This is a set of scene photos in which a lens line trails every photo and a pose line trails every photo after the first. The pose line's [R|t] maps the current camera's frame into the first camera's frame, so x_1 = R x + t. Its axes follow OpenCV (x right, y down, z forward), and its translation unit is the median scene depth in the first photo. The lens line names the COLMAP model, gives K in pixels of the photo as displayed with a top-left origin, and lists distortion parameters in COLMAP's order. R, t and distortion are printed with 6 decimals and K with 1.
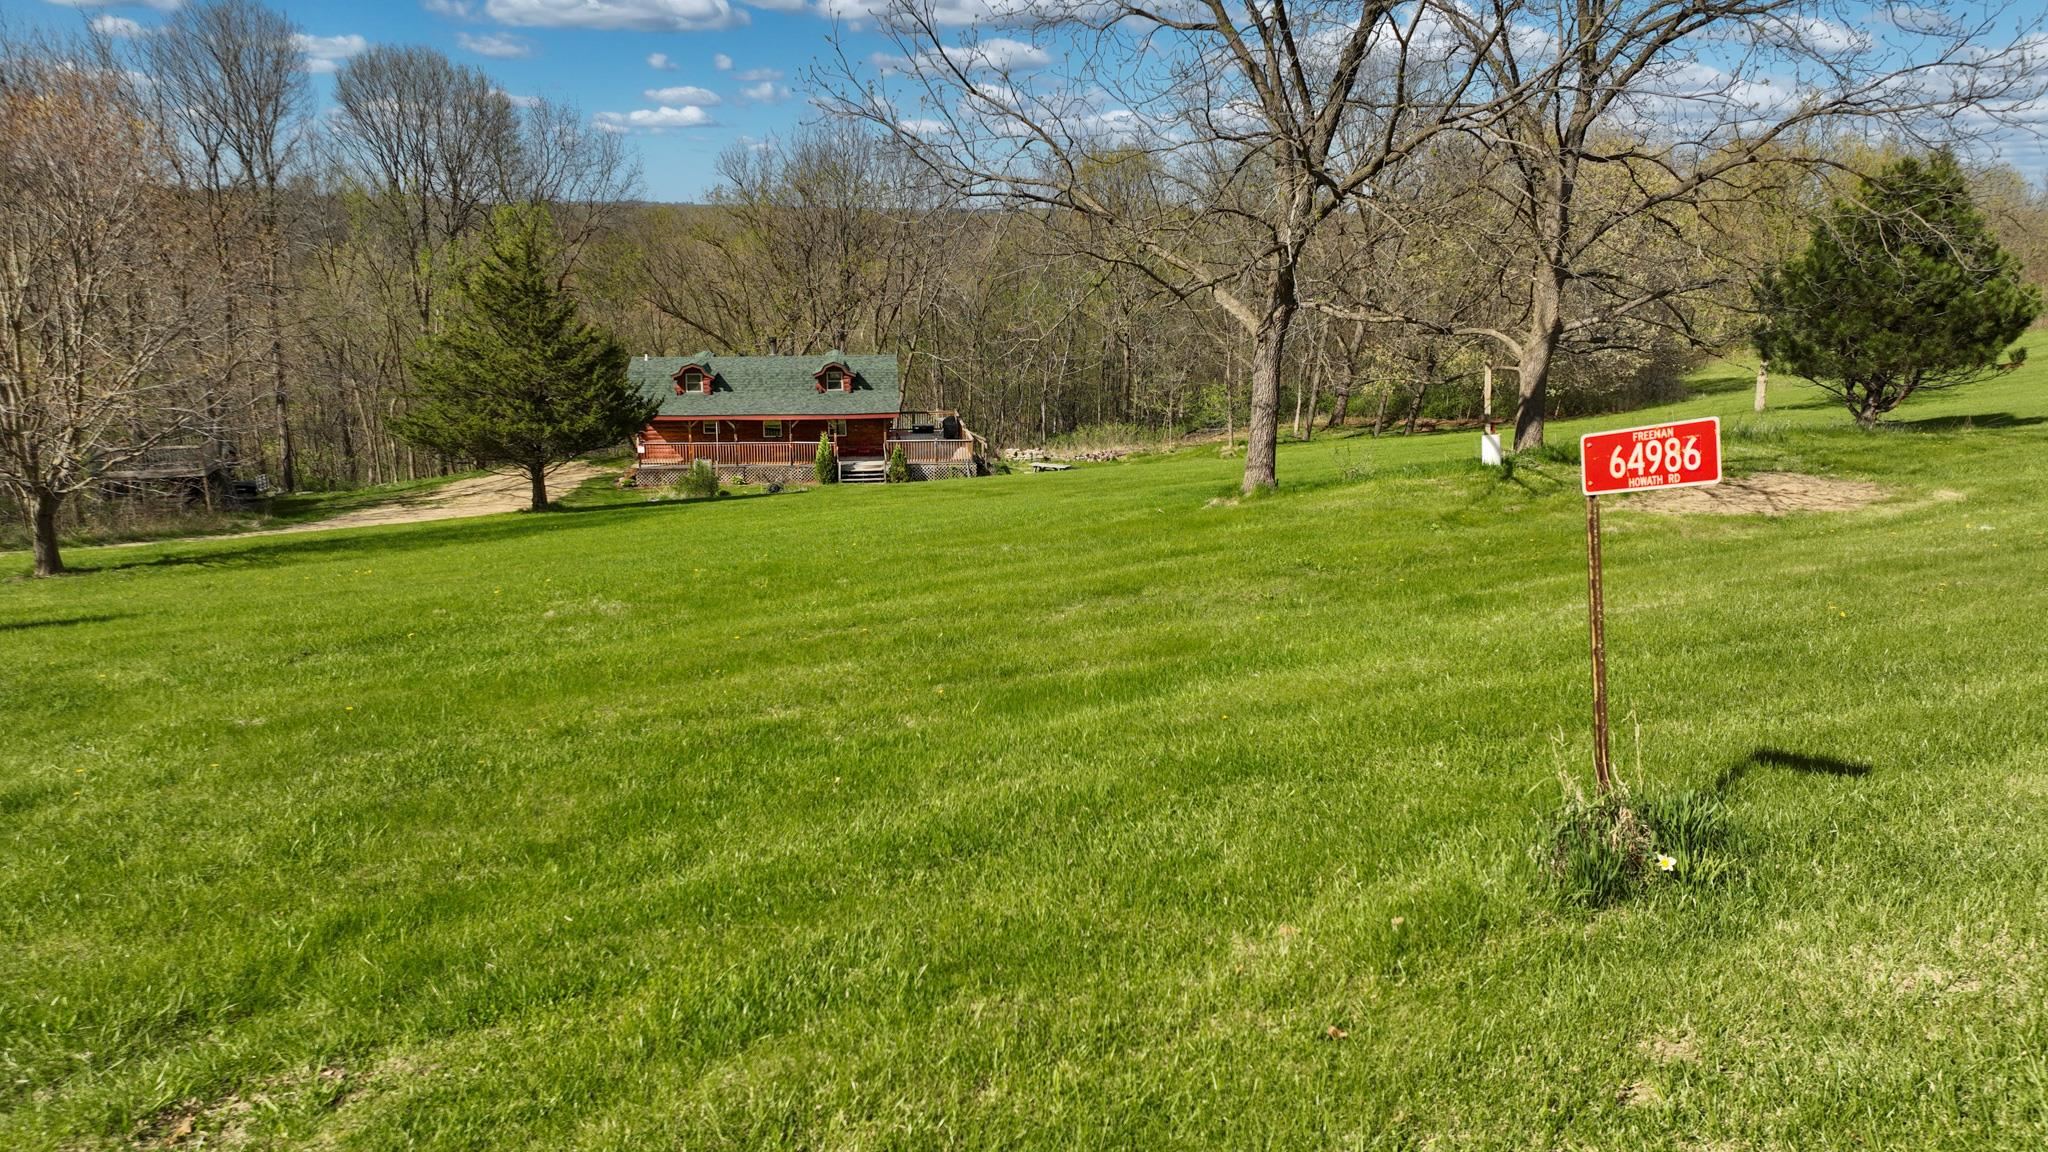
lens RADIAL K [[1452.0, 0, 1024.0], [0, 1452.0, 576.0], [0, 0, 1]] dist [0.028734, 0.004716]
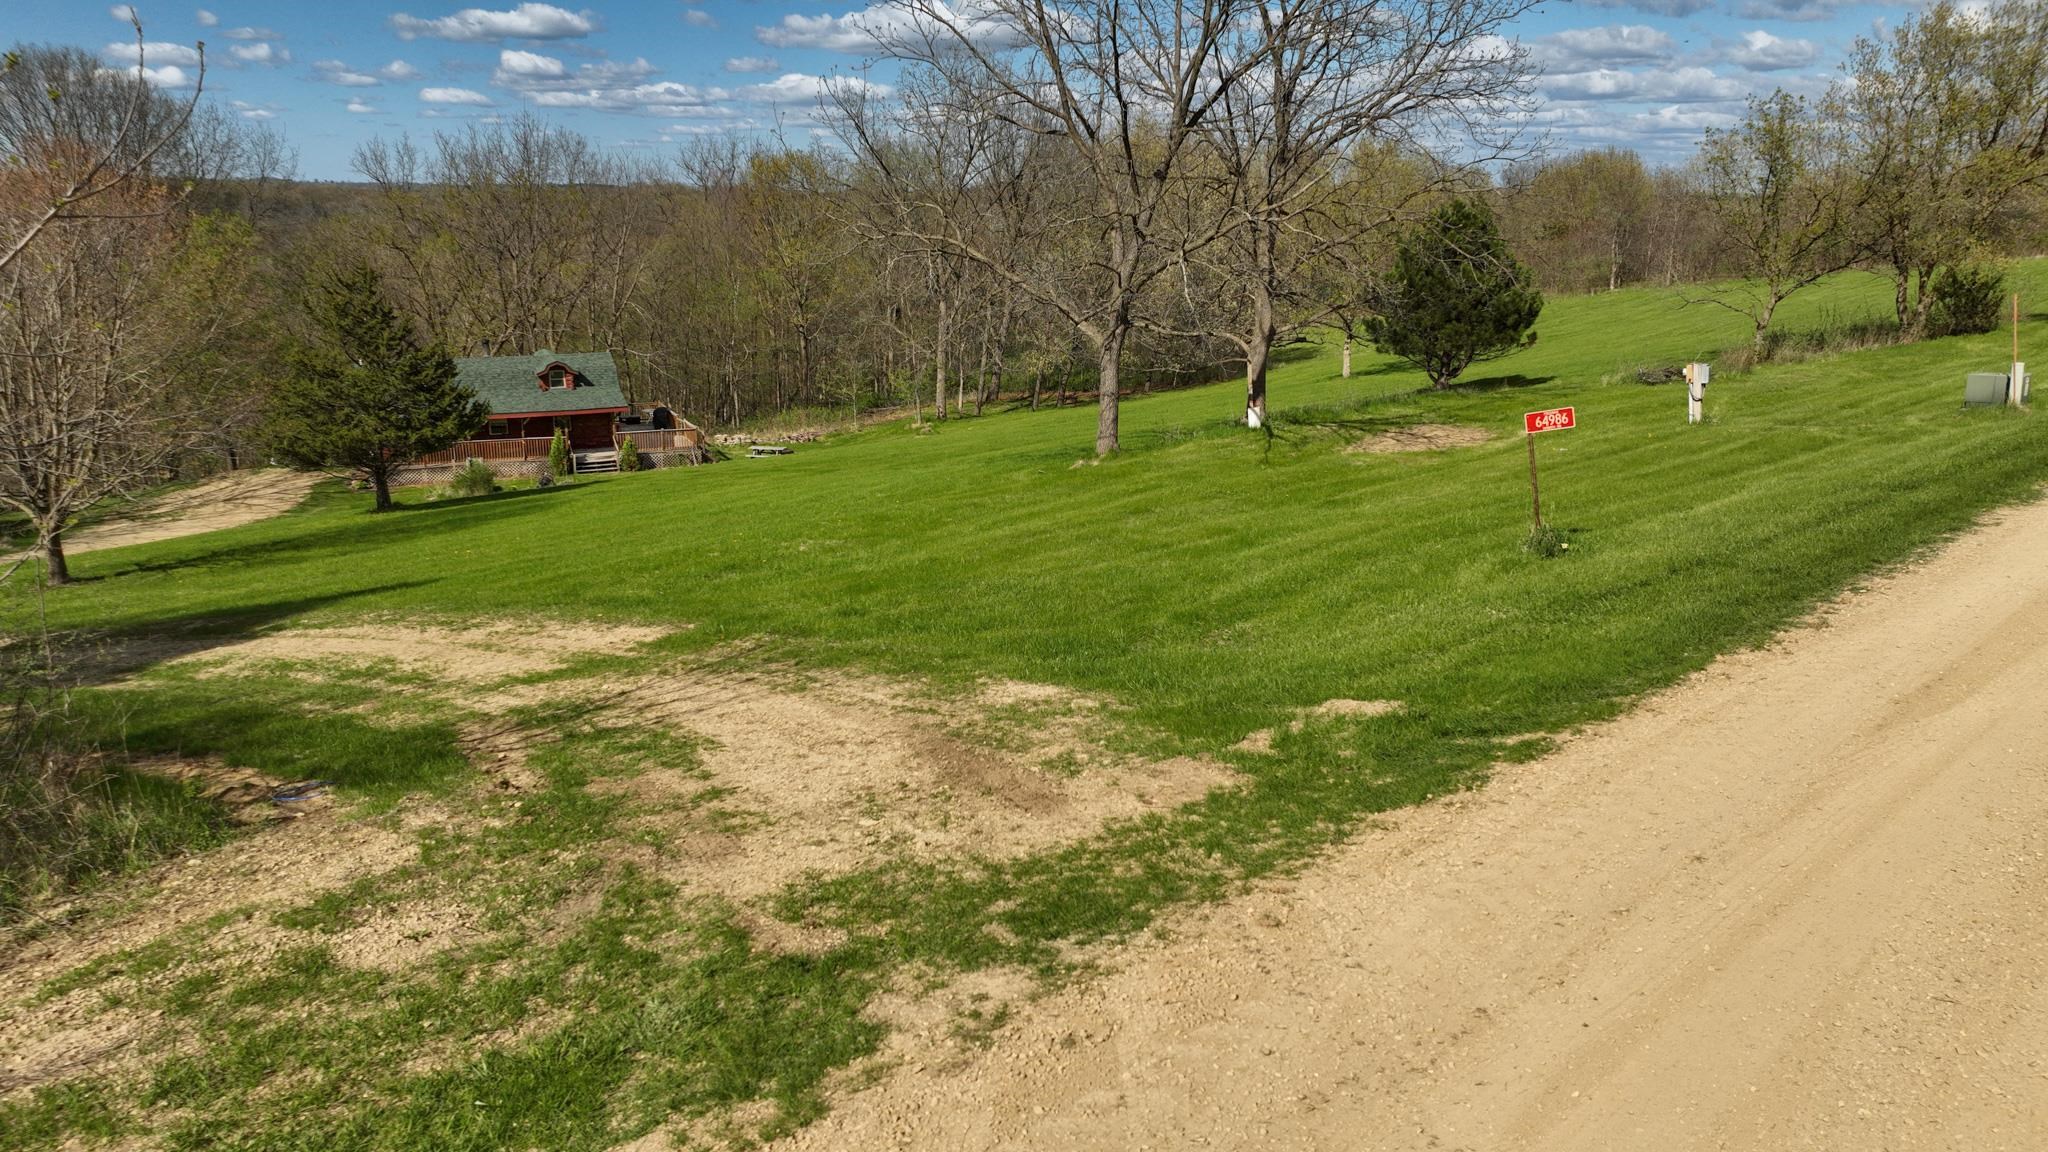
lens RADIAL K [[1452.0, 0, 1024.0], [0, 1452.0, 576.0], [0, 0, 1]] dist [0.028734, 0.004716]
pose [[0.958247, -0.075434, 0.275814, -0.111701], [0.071118, 0.997139, 0.025631, 0.006813], [-0.276958, -0.004946, 0.960869, -0.124366]]
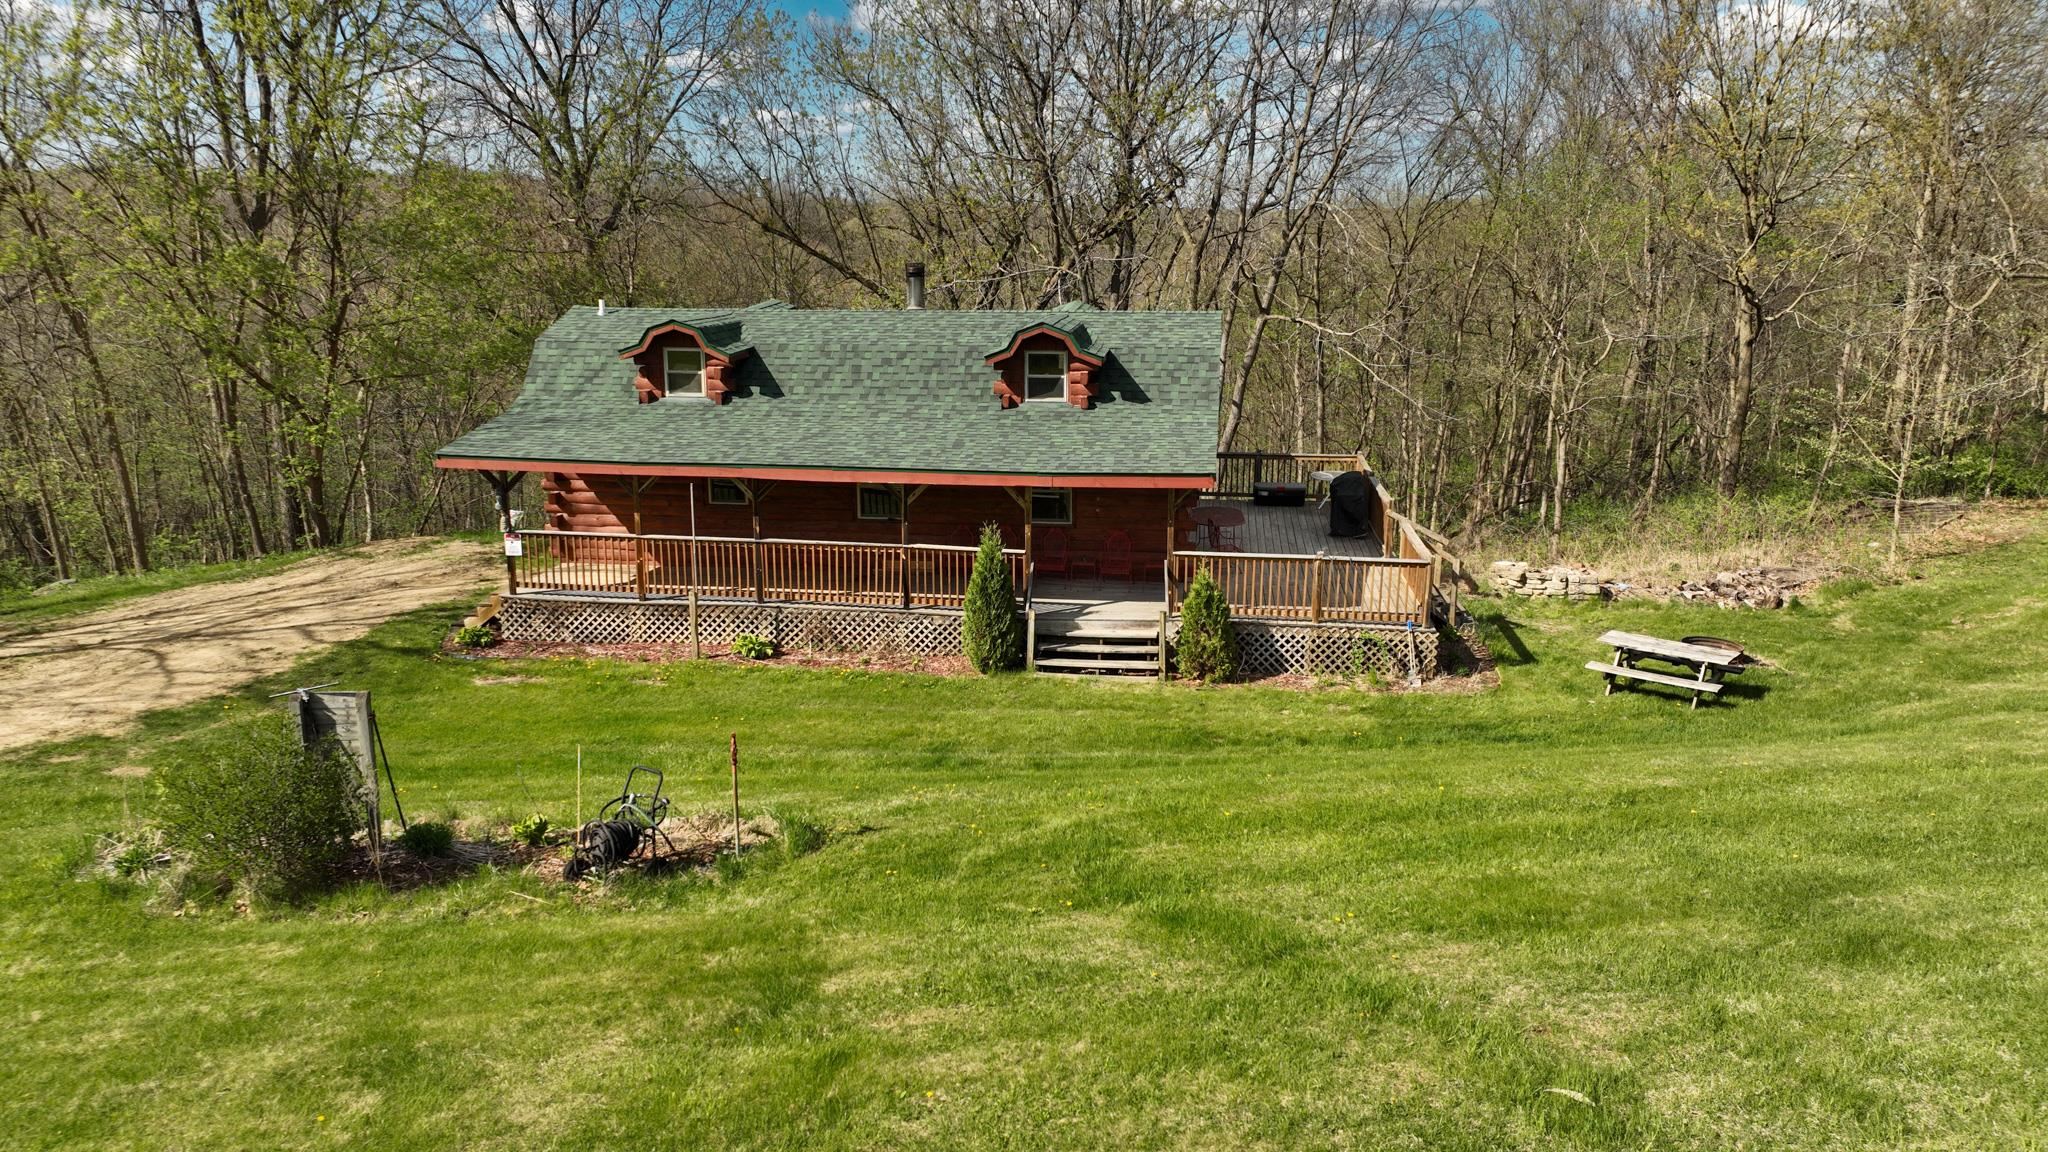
lens RADIAL K [[1481.6, 0, 951.8], [0, 1481.6, 576.1], [0, 0, 1]] dist [0.005743, 0.001176]
pose [[0.962018, 0.063028, -0.265609, -0.051999], [-0.062349, 0.997994, 0.010998, -0.088883], [0.265769, 0.005980, 0.964018, 0.653298]]
